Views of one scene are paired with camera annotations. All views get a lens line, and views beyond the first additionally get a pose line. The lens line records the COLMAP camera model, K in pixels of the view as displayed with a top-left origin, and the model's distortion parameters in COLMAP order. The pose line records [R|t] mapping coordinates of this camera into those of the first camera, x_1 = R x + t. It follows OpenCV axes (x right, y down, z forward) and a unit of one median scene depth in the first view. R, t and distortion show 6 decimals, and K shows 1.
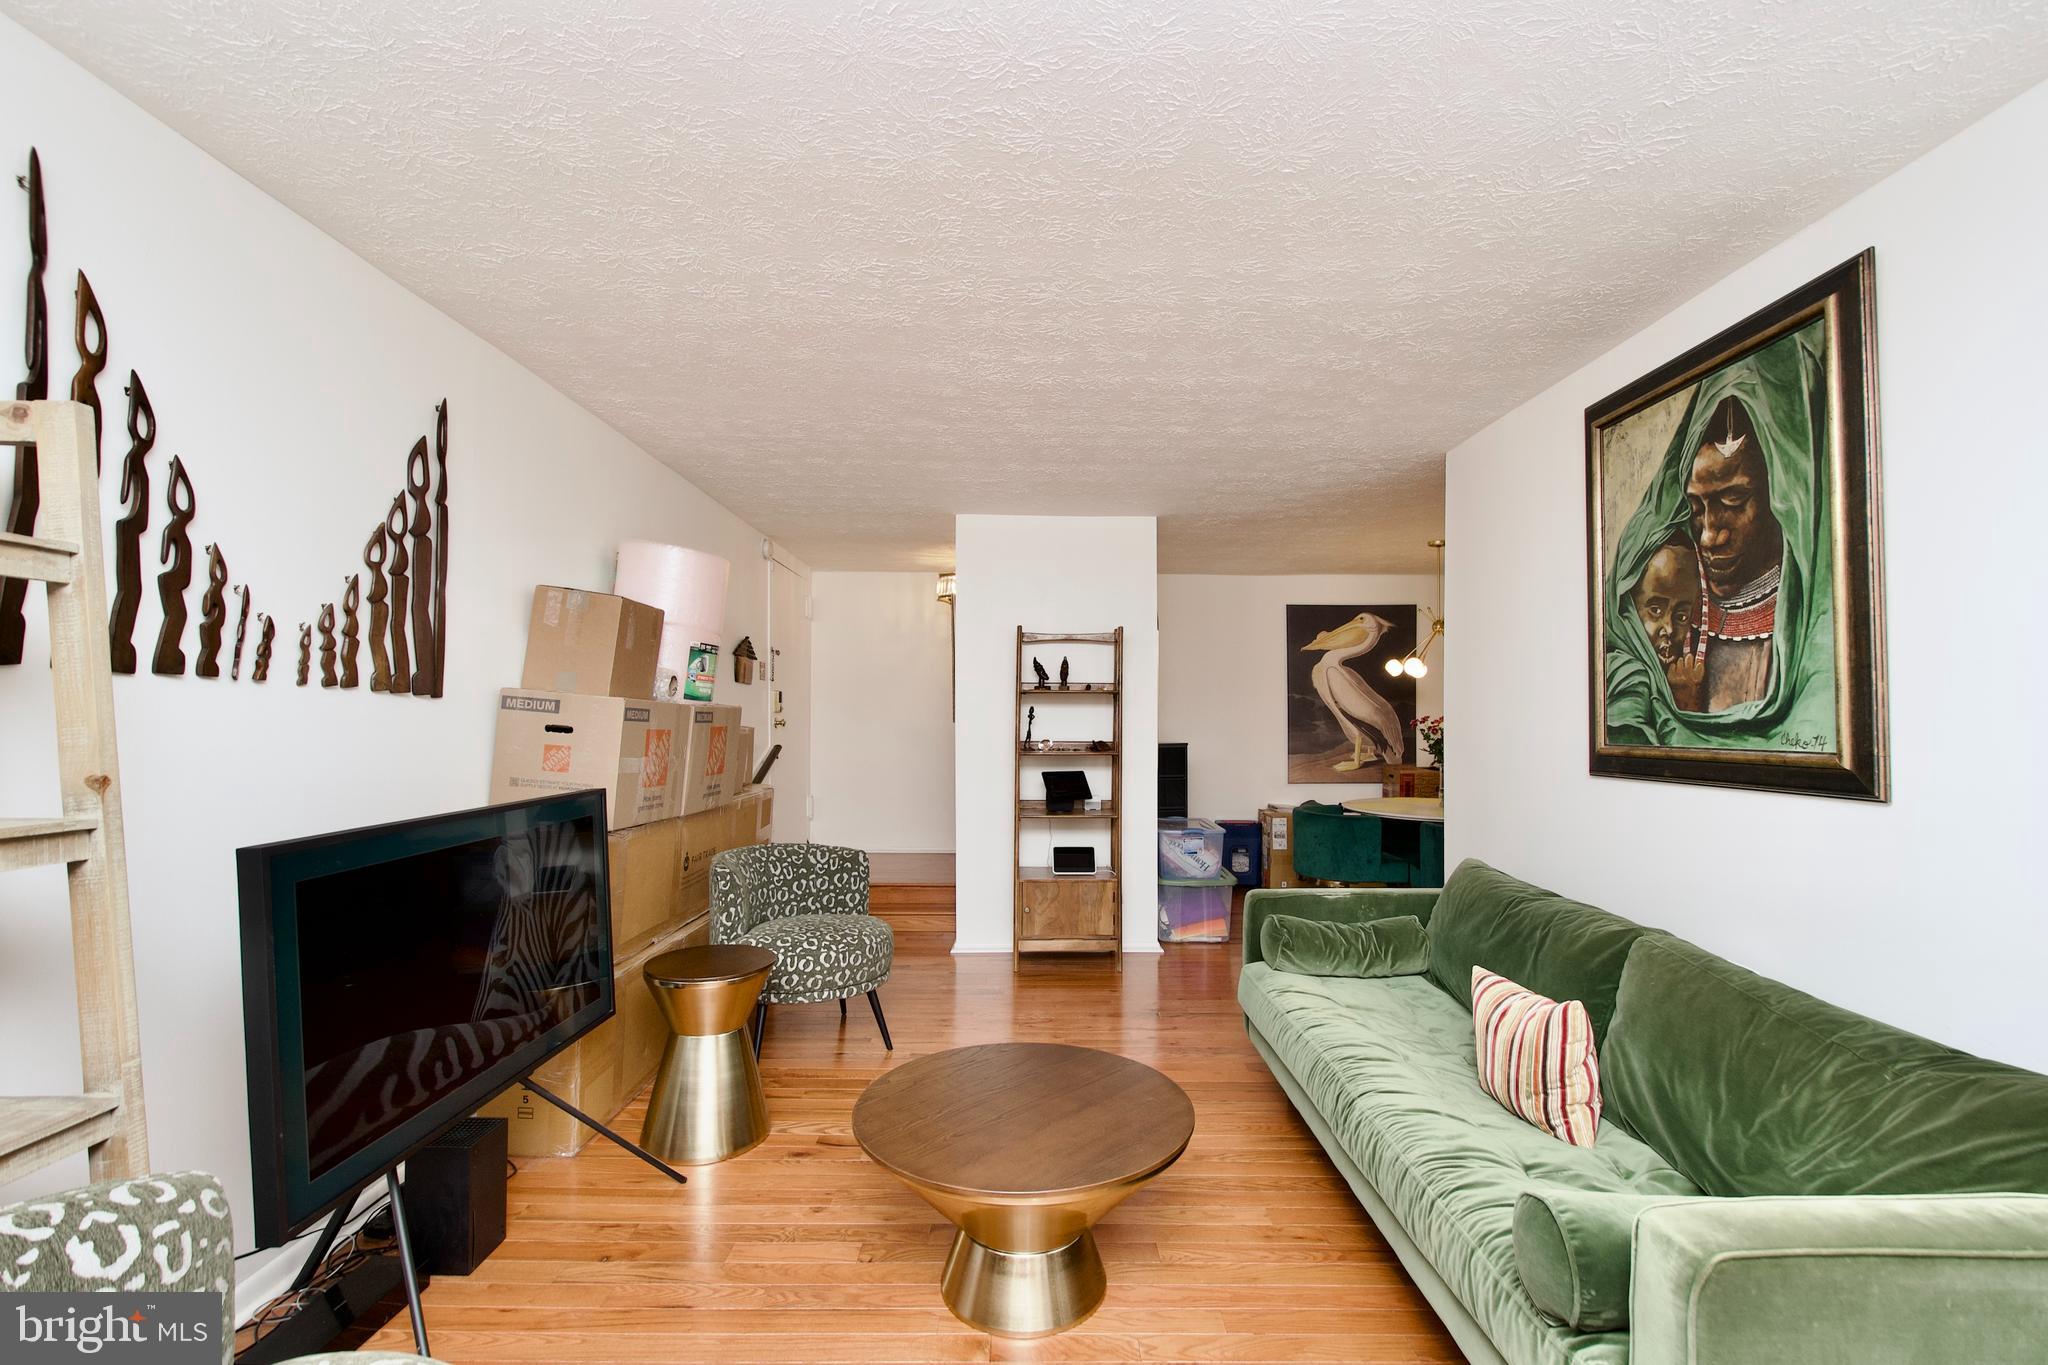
lens RADIAL K [[911.9, 0, 1023.5], [0, 911.9, 700.0], [0, 0, 1]] dist [0.003478, 0.000173]
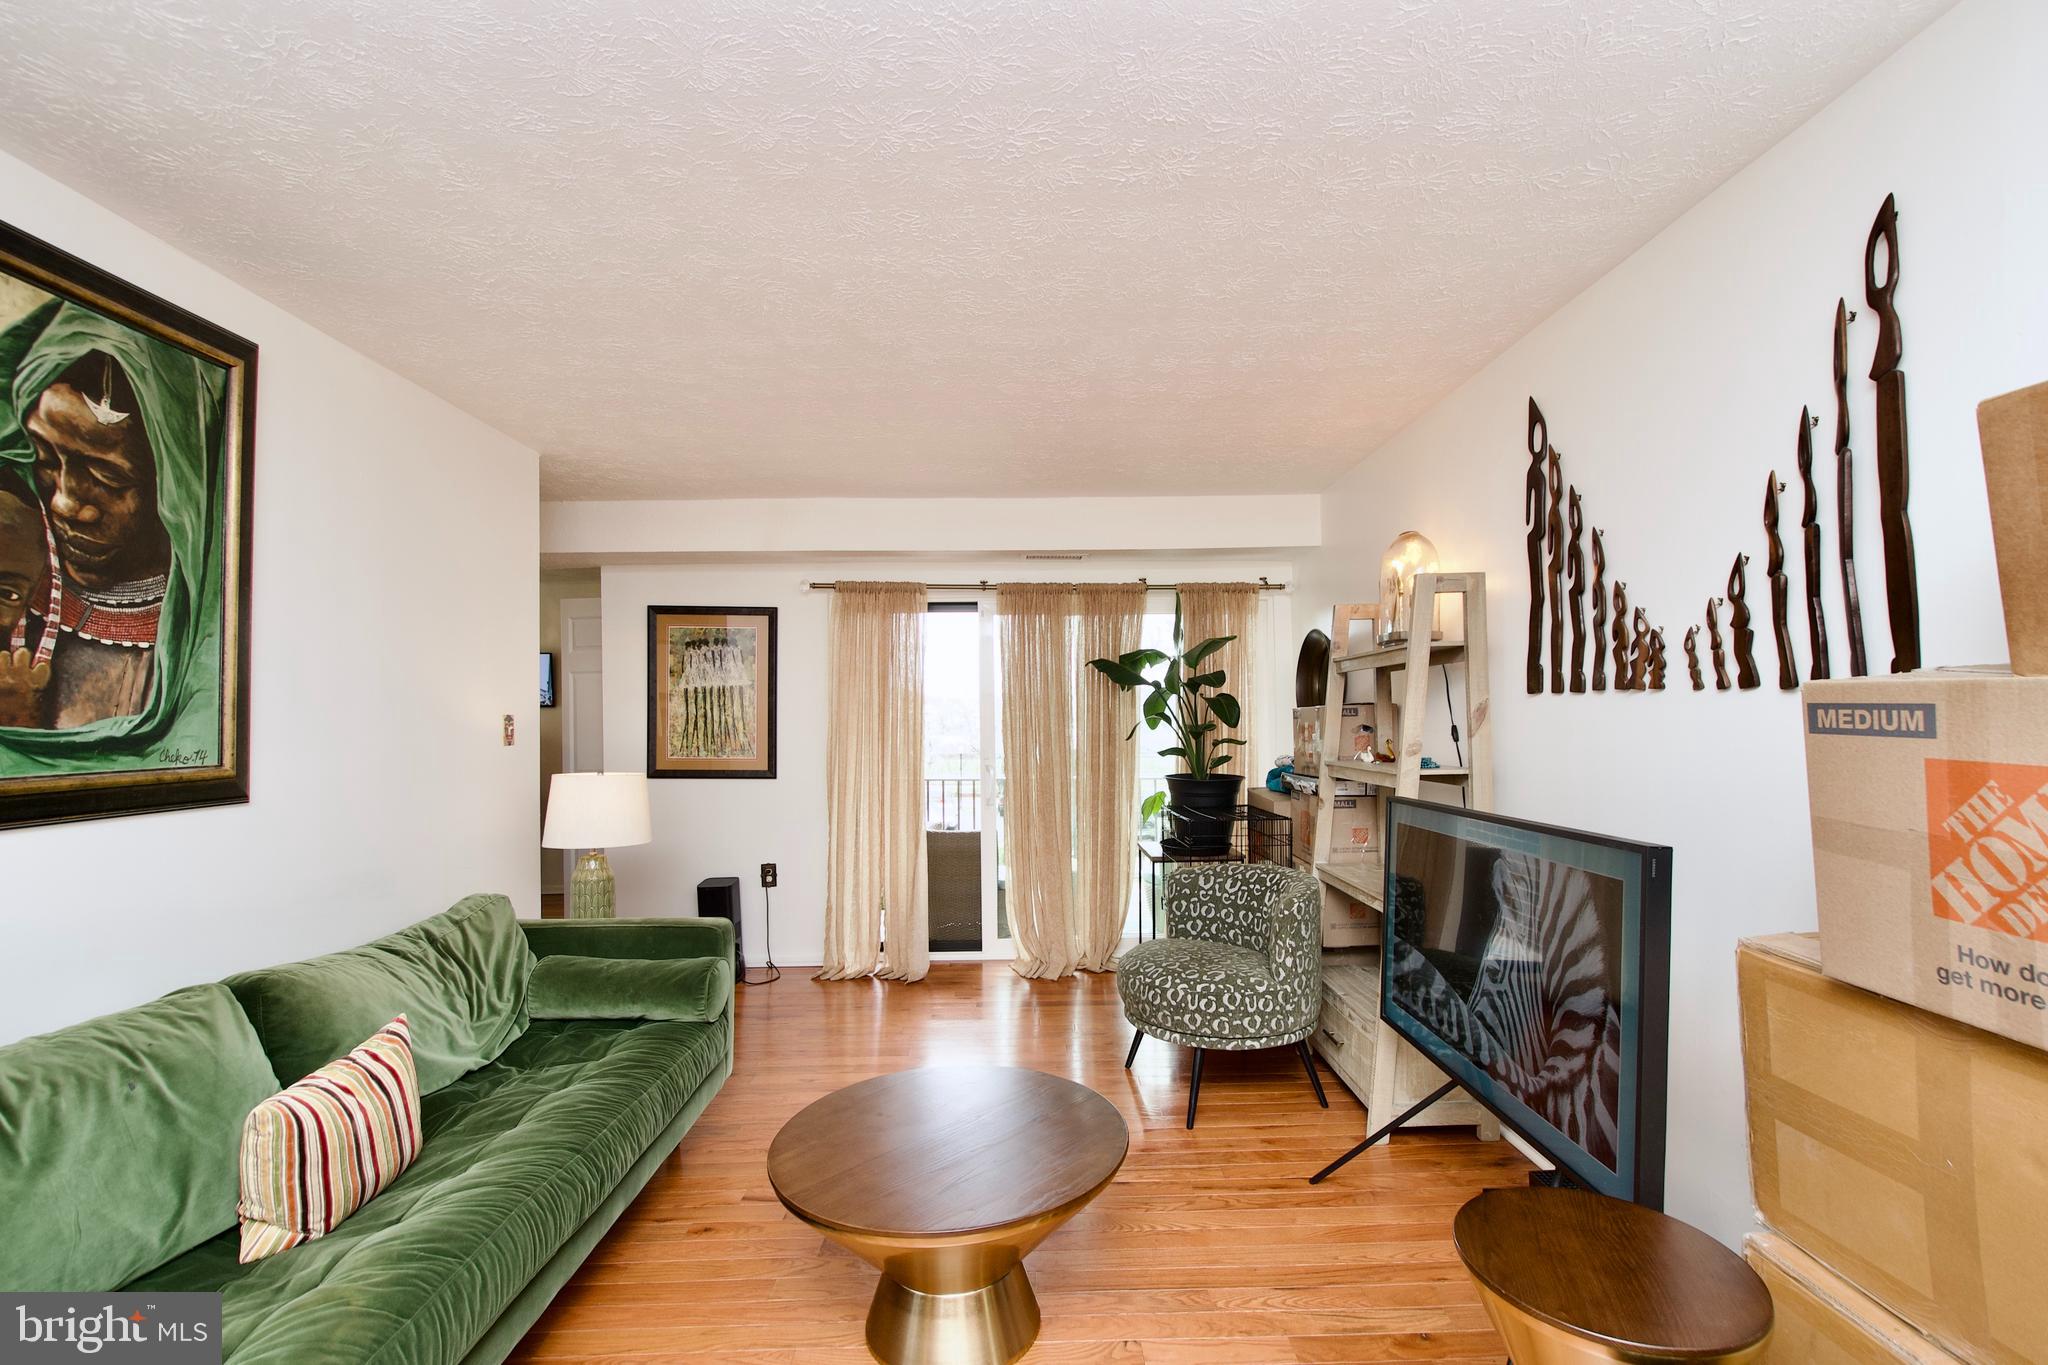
lens RADIAL K [[911.9, 0, 1028.5], [0, 911.9, 697.1], [0, 0, 1]] dist [0.003478, 0.000173]
pose [[-0.999734, 0.006102, -0.022264, -0.058344], [0.007084, 0.998994, -0.044285, 0.028702], [0.021971, -0.044431, -0.998771, 1.909478]]
